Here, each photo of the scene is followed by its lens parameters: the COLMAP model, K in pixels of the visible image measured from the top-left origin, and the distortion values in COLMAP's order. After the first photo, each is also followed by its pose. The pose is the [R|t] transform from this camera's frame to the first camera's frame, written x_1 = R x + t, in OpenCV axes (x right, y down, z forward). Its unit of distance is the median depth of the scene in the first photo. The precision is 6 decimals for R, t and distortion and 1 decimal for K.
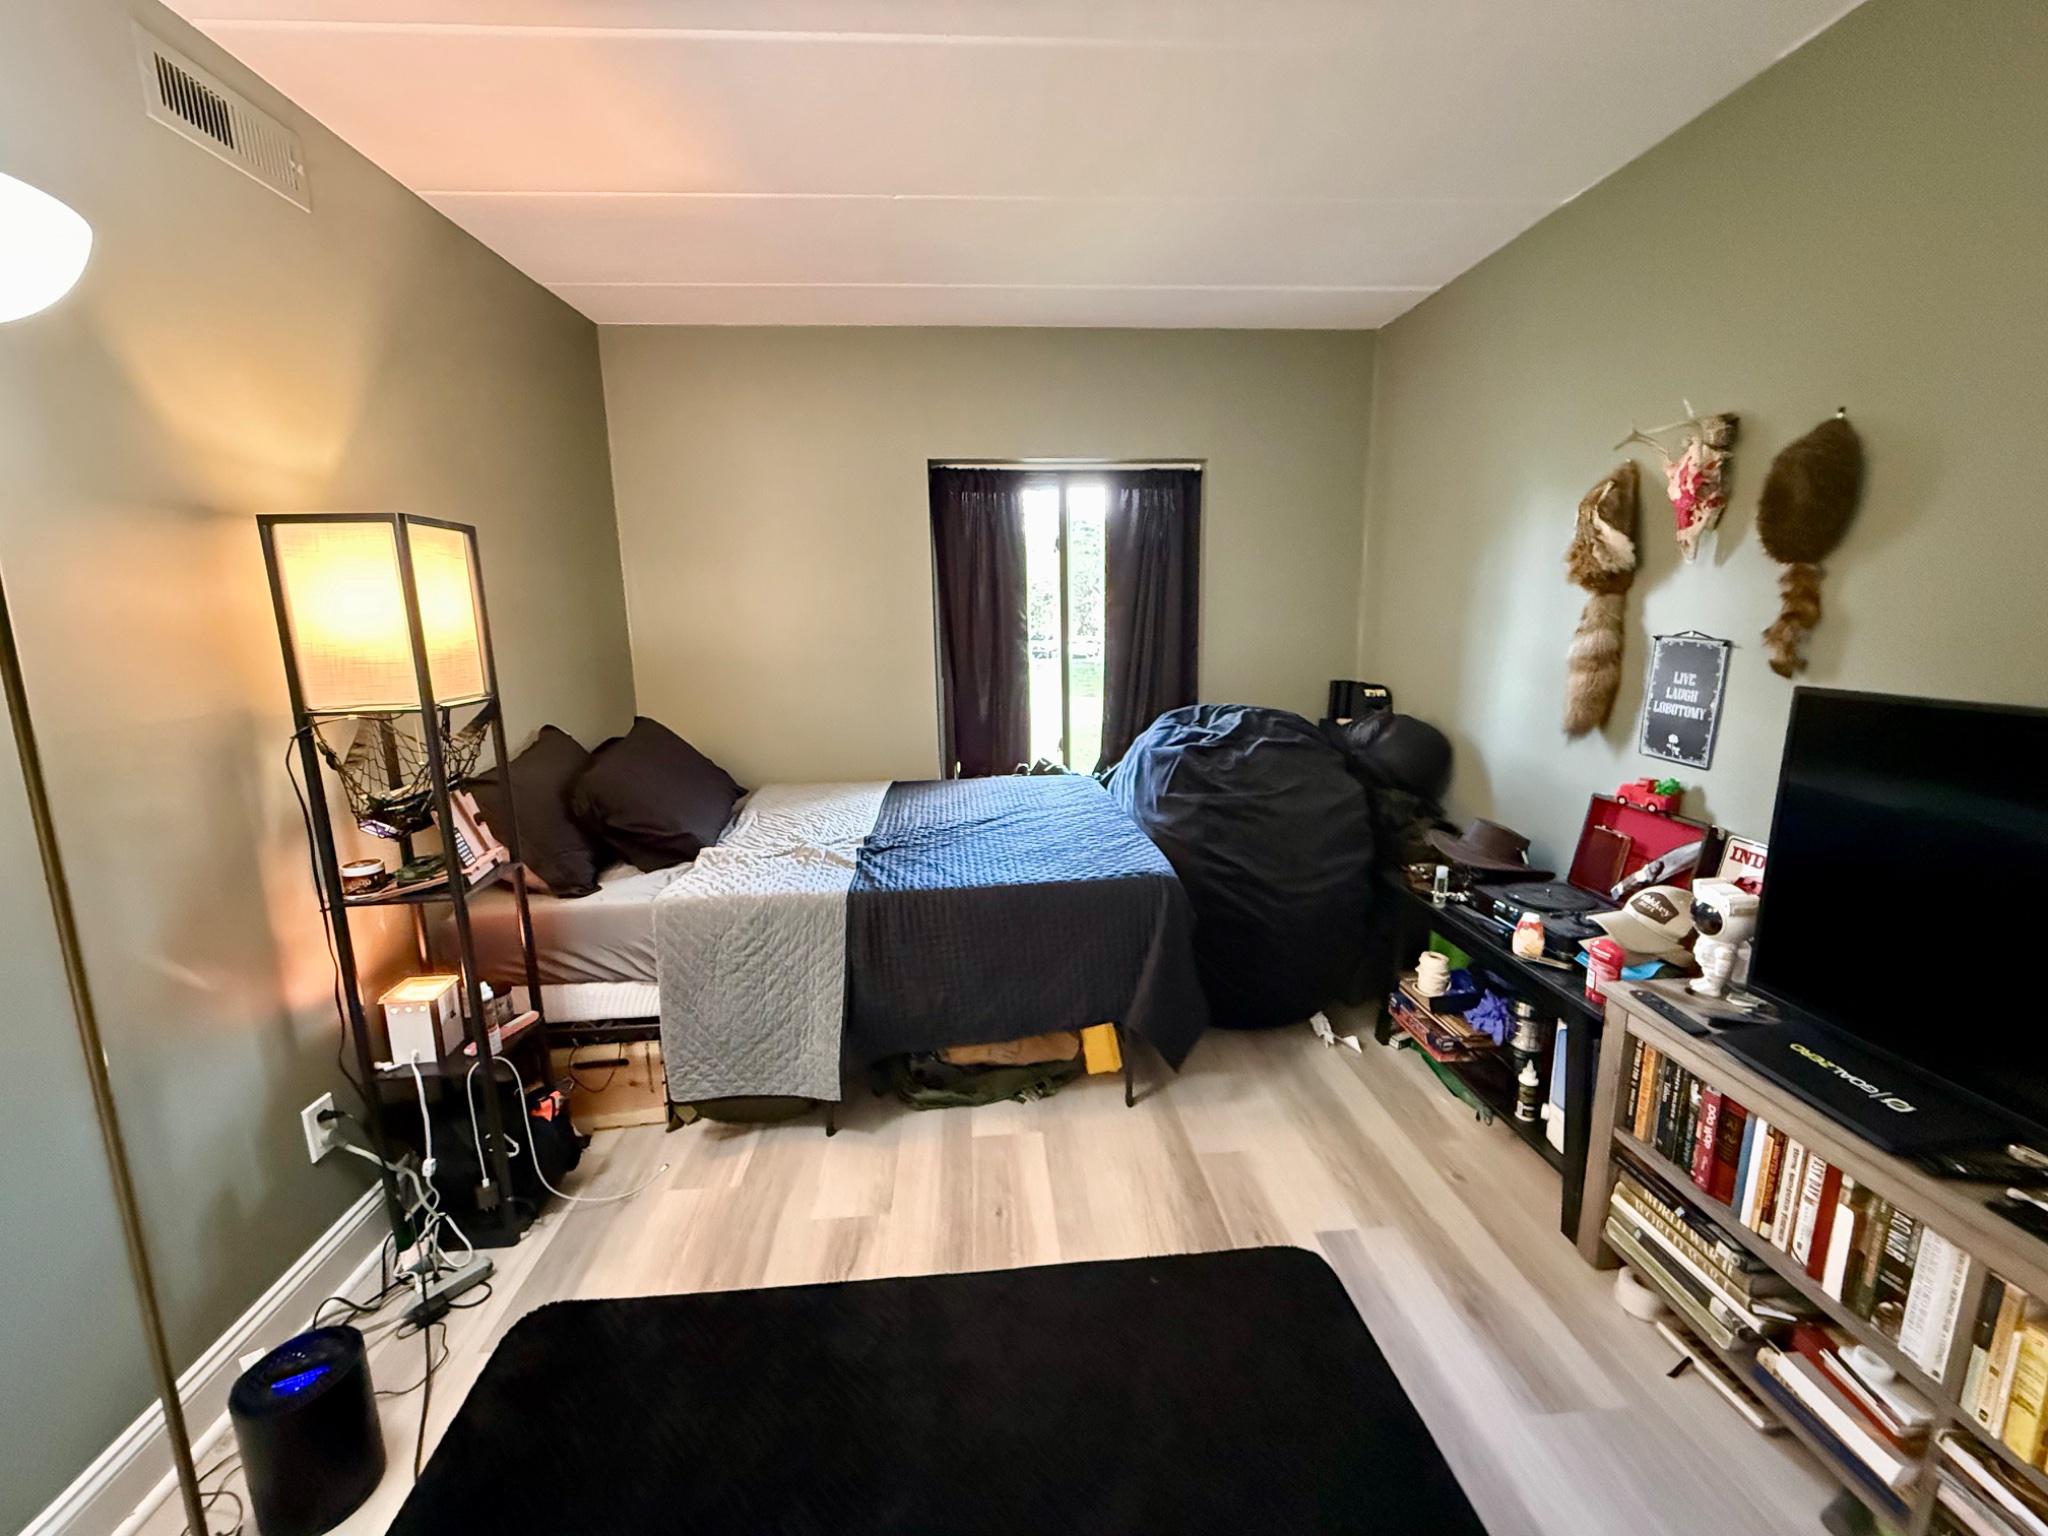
lens RADIAL K [[806.7, 0, 1027.0], [0, 806.7, 761.9], [0, 0, 1]] dist [-0.001667, 0.000387]
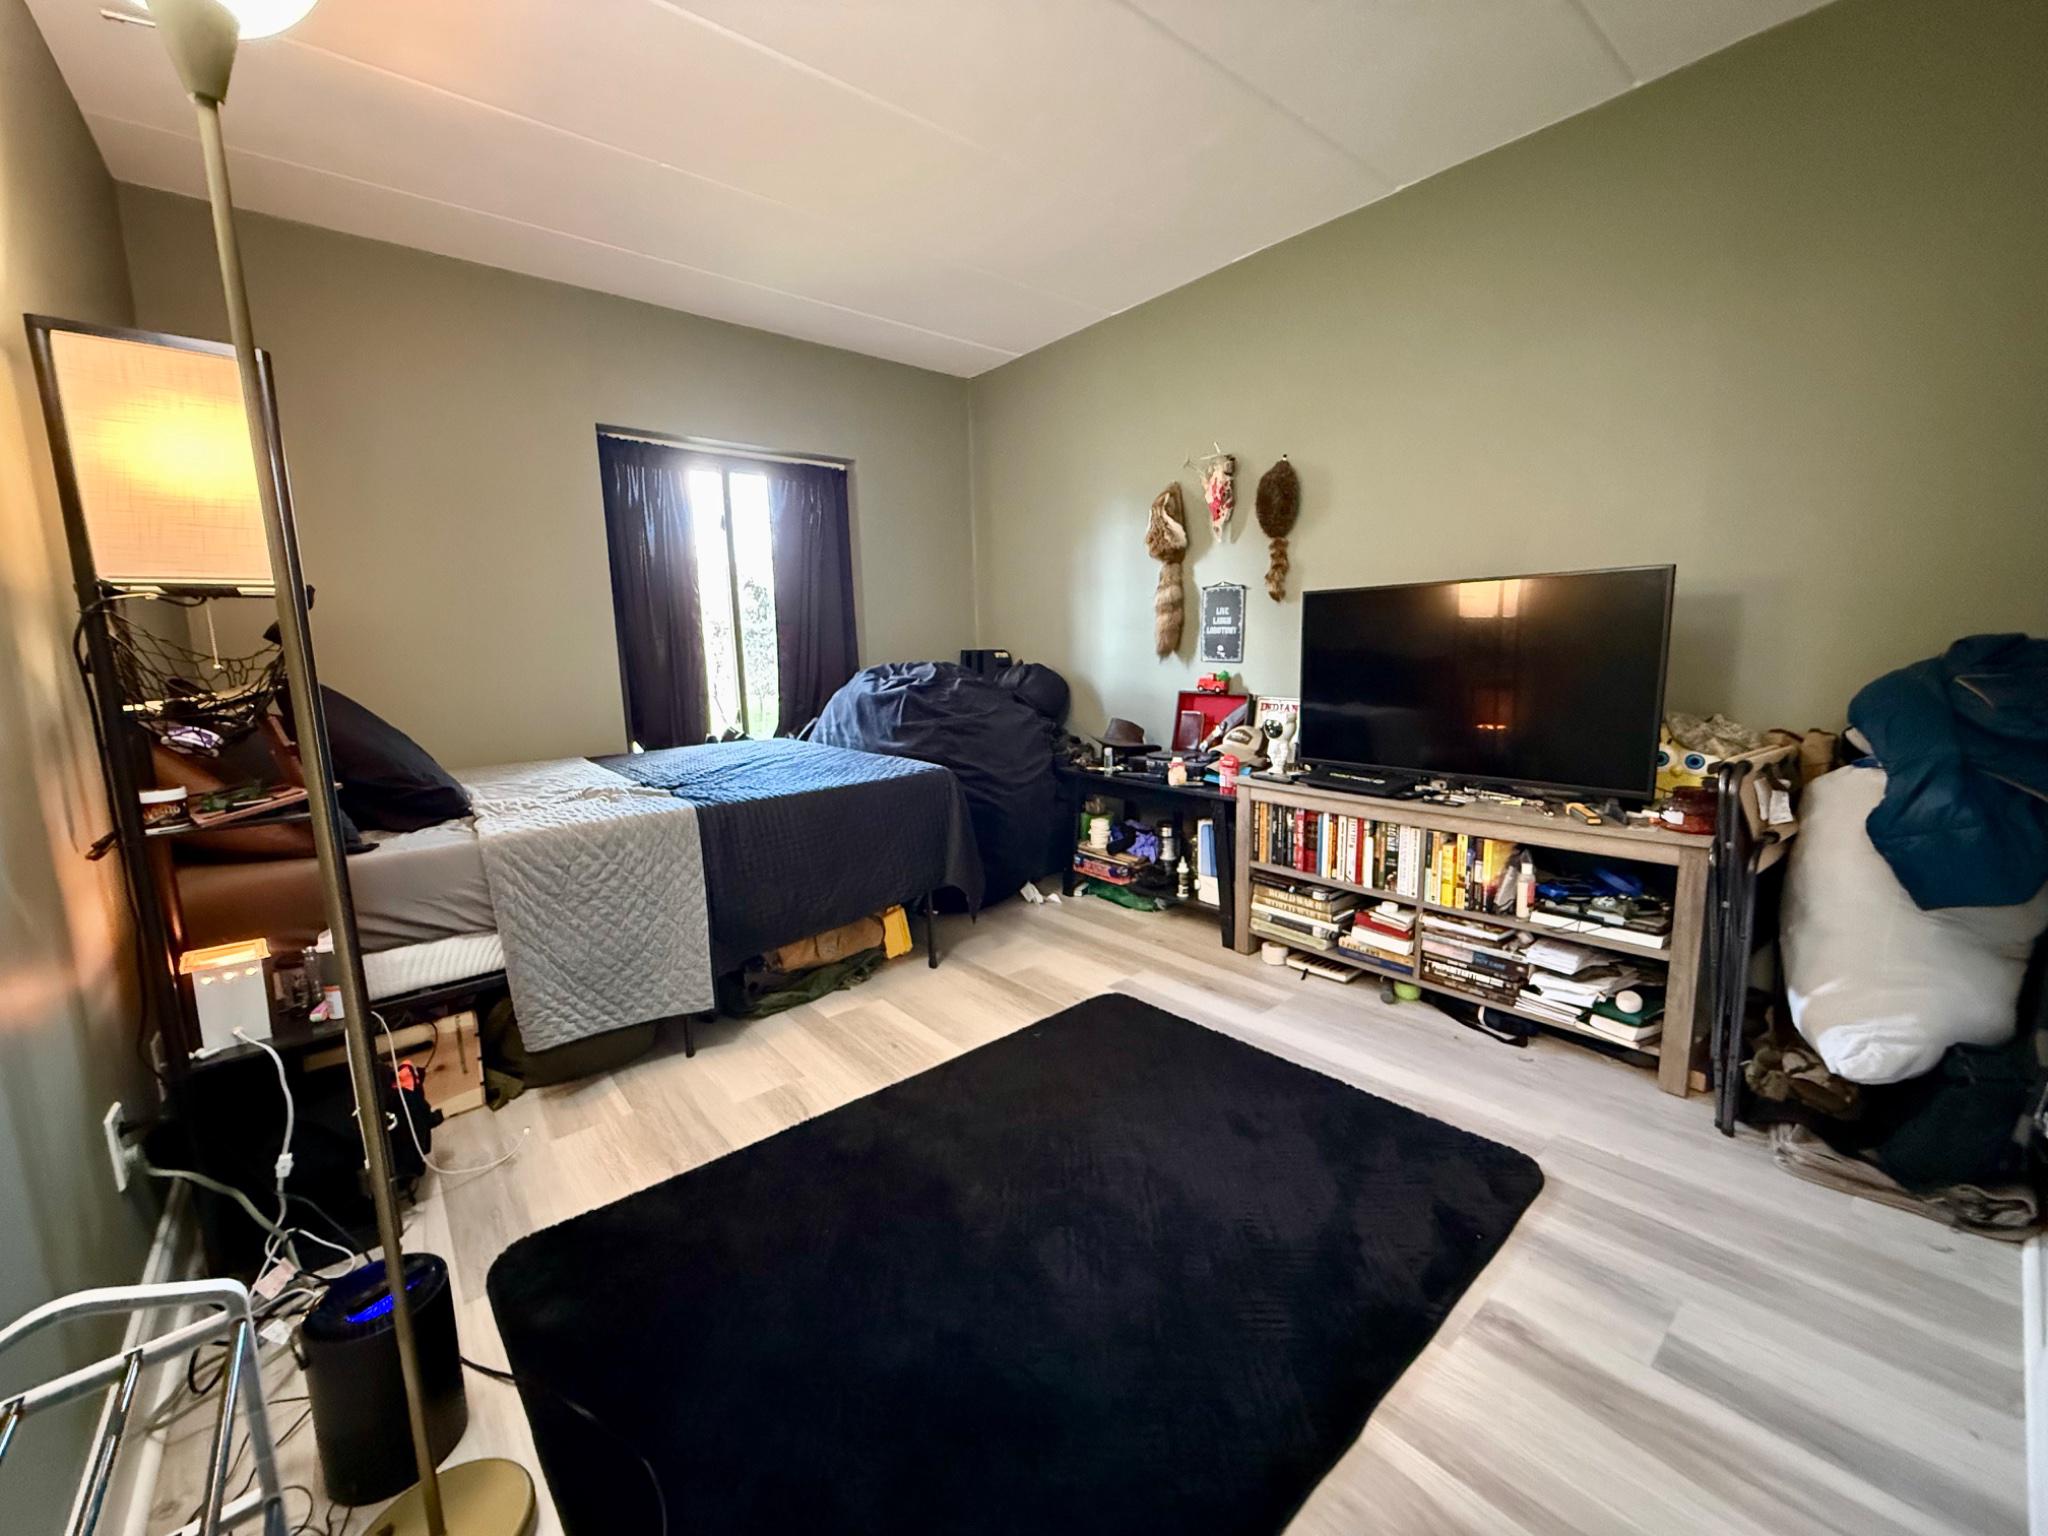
lens RADIAL K [[806.7, 0, 1019.8], [0, 806.7, 763.0], [0, 0, 1]] dist [-0.001667, 0.000387]
pose [[0.811692, -0.088899, 0.577281, -0.492048], [0.119321, 0.992744, -0.014894, 0.174833], [-0.571768, 0.080971, 0.816410, -0.092522]]
